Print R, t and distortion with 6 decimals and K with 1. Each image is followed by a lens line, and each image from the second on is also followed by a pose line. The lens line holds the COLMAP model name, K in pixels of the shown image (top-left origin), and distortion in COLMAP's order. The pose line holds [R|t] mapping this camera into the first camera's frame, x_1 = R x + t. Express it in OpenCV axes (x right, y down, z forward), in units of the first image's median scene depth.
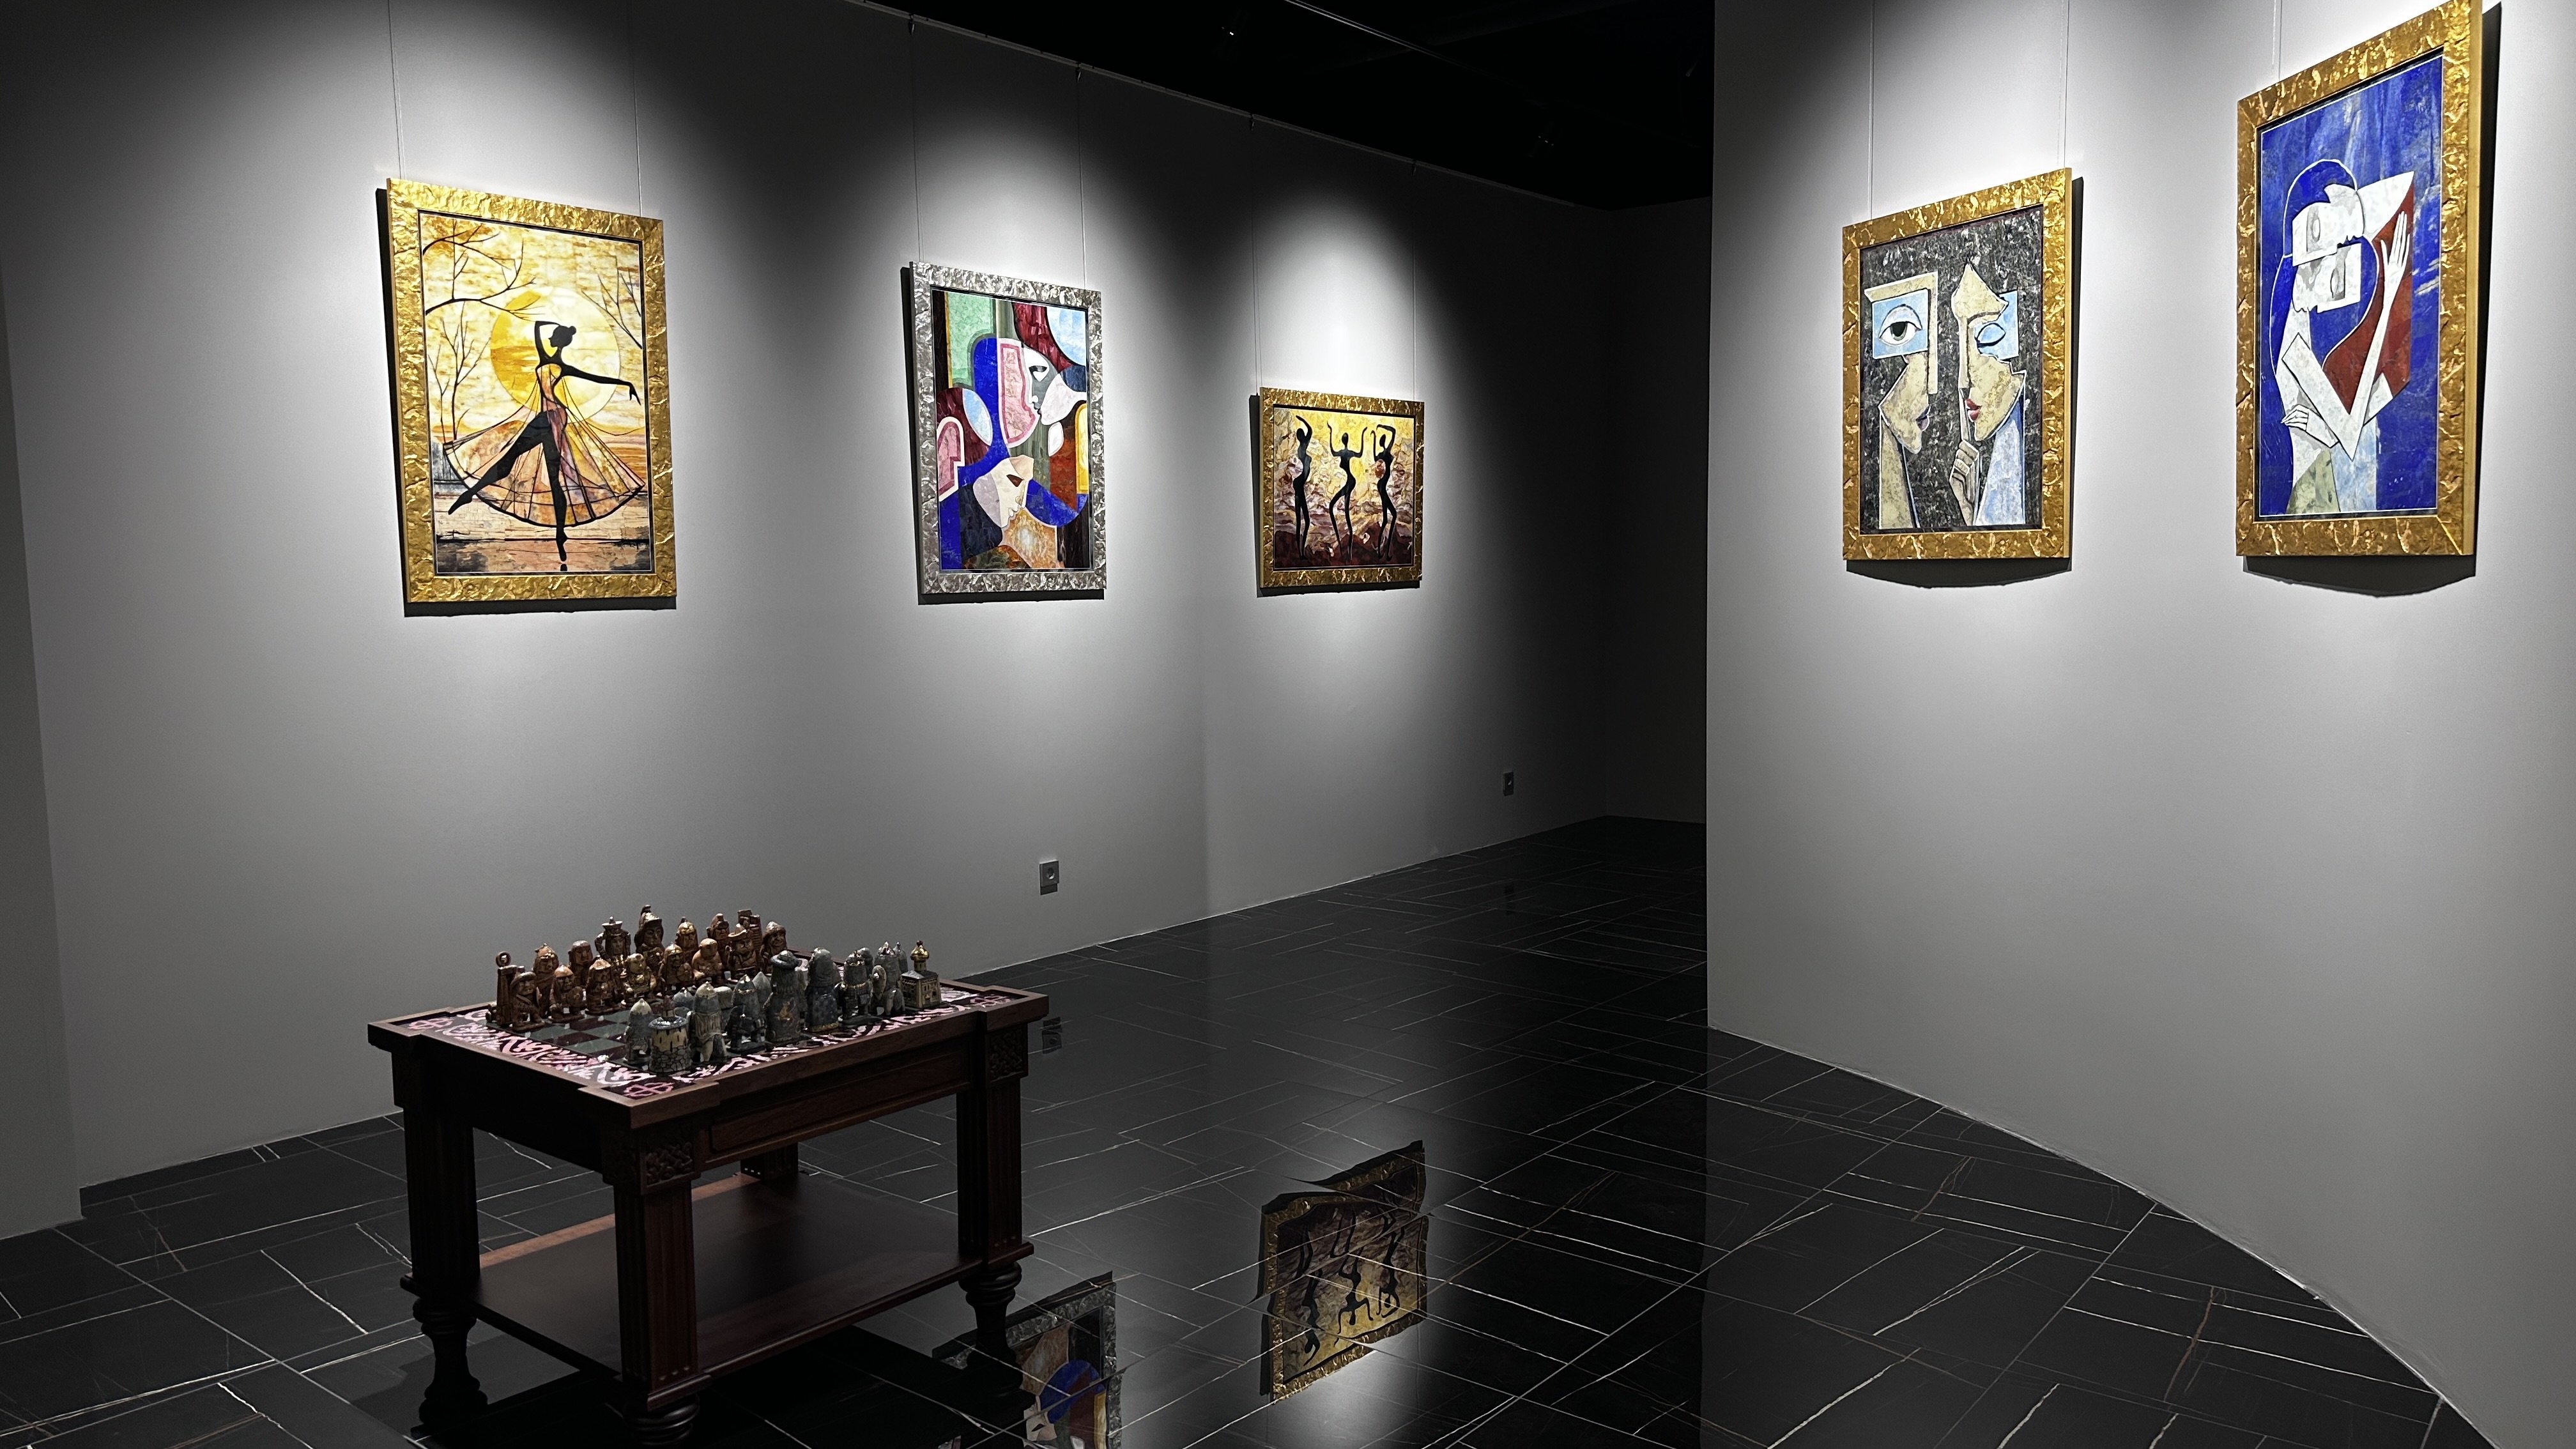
lens RADIAL K [[1810.9, 0, 1288.0], [0, 1810.9, 724.5], [0, 0, 1]] dist [0.204981, -0.473946]
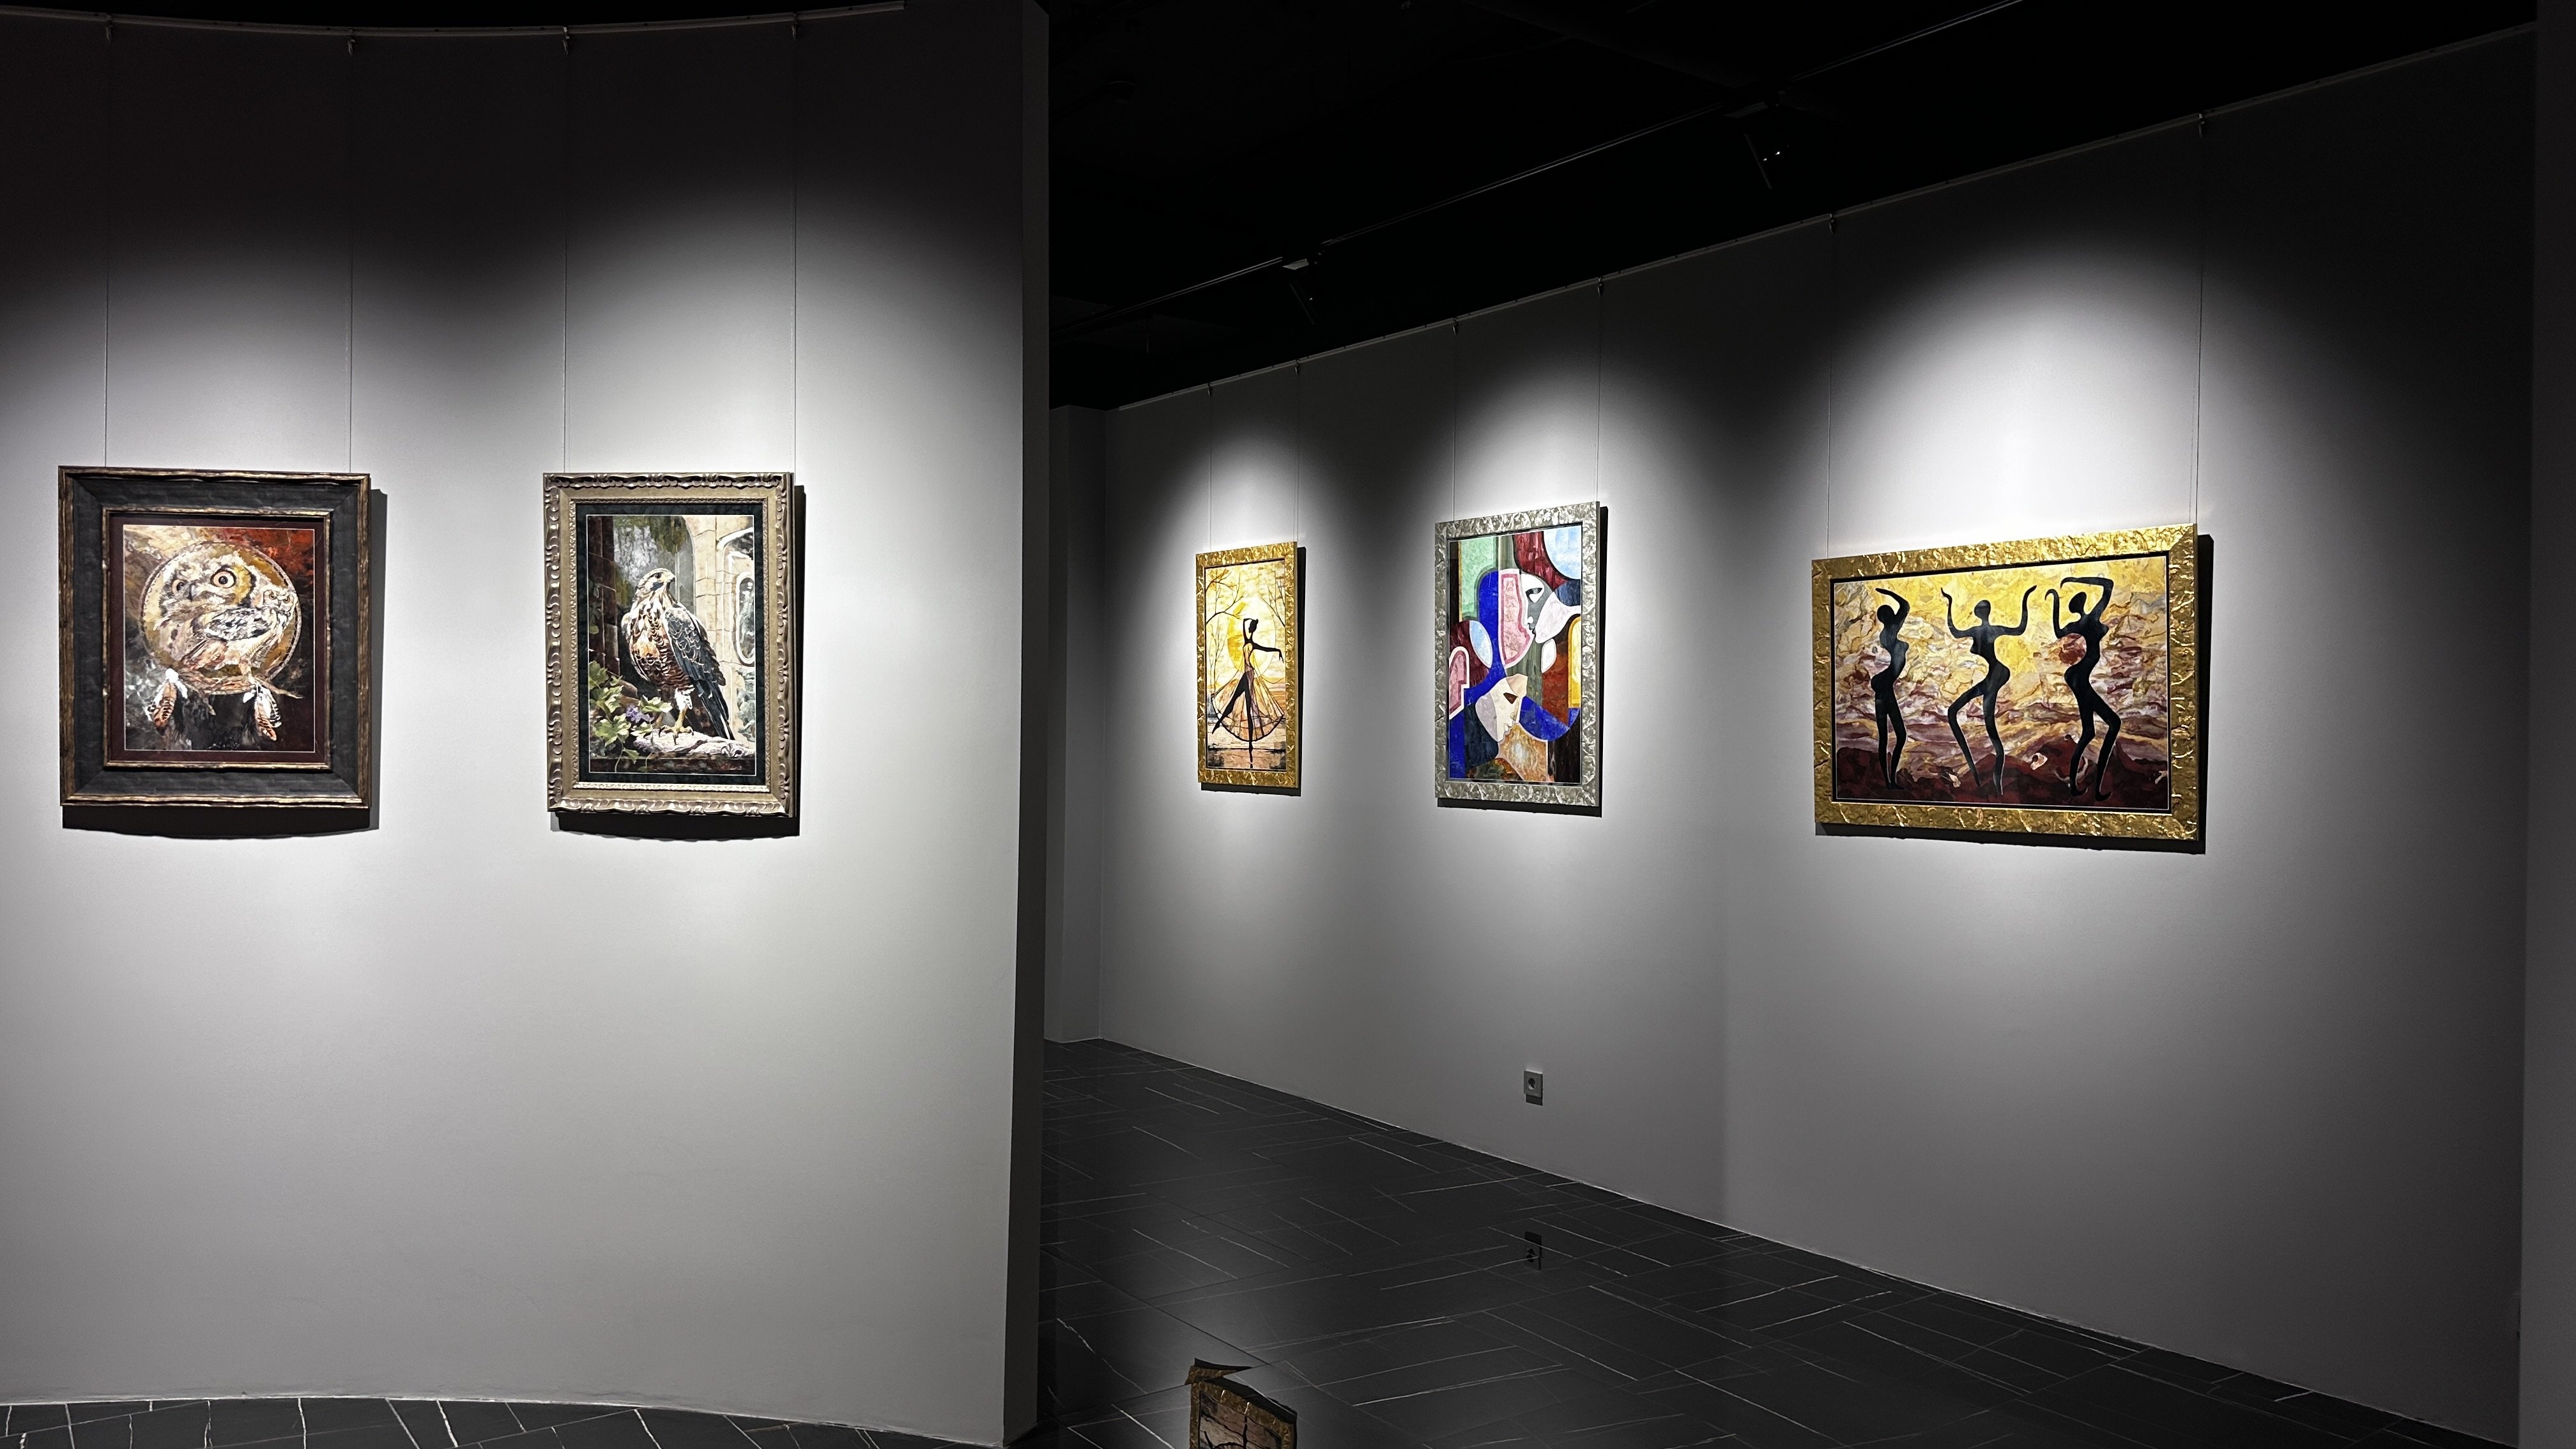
lens RADIAL K [[1810.9, 0, 1288.0], [0, 1810.9, 724.5], [0, 0, 1]] dist [0.204981, -0.473946]
pose [[-0.270511, 0.005997, -0.962698, 0.897427], [-0.093541, 0.995085, 0.032483, -0.139218], [0.958162, 0.098839, -0.268620, 1.149971]]
